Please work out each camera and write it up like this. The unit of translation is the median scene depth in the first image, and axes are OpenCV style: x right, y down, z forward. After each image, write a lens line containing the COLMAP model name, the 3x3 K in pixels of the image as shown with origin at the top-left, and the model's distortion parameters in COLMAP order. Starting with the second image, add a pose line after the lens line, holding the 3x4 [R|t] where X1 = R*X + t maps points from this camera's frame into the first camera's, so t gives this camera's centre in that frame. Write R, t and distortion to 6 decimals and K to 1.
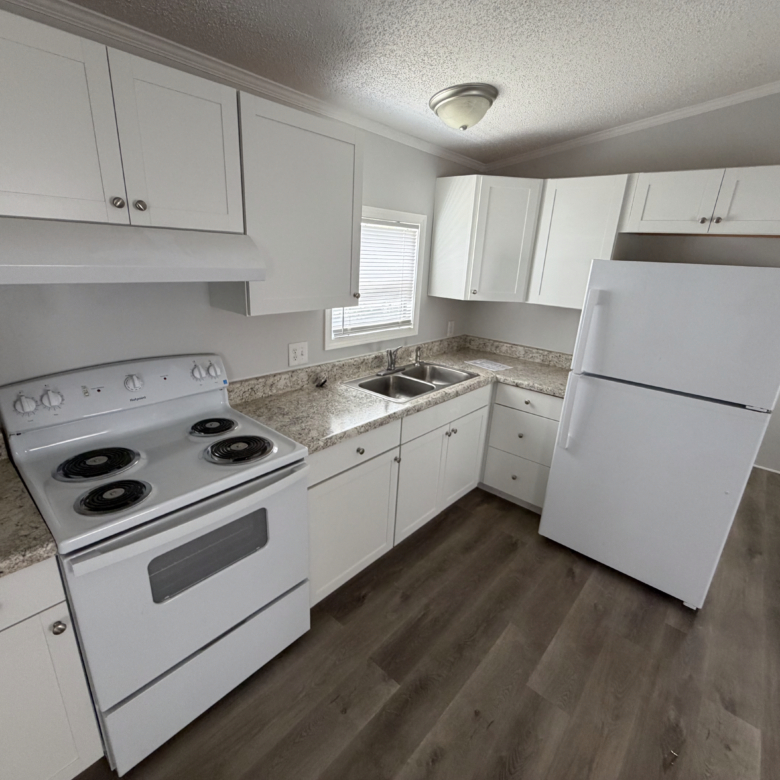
lens RADIAL K [[415.3, 0, 387.8], [0, 415.3, 391.1], [0, 0, 1]] dist [0.002916, -0.000748]
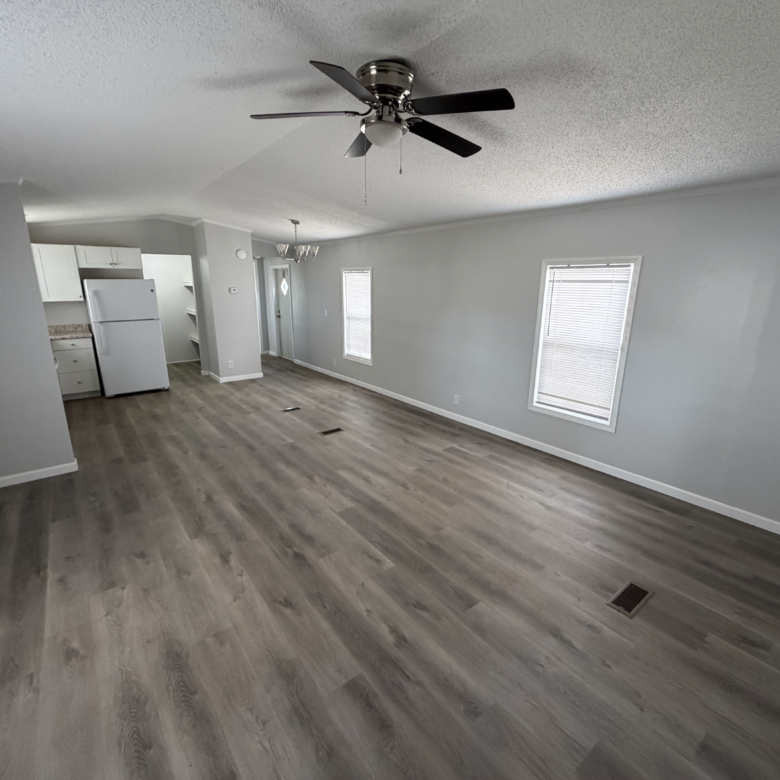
lens RADIAL K [[415.3, 0, 387.8], [0, 415.3, 391.1], [0, 0, 1]] dist [0.002916, -0.000748]
pose [[0.194735, -0.300099, 0.933820, -1.621346], [0.318543, 0.919790, 0.229163, 0.310578], [-0.927690, 0.252836, 0.274710, -1.200291]]
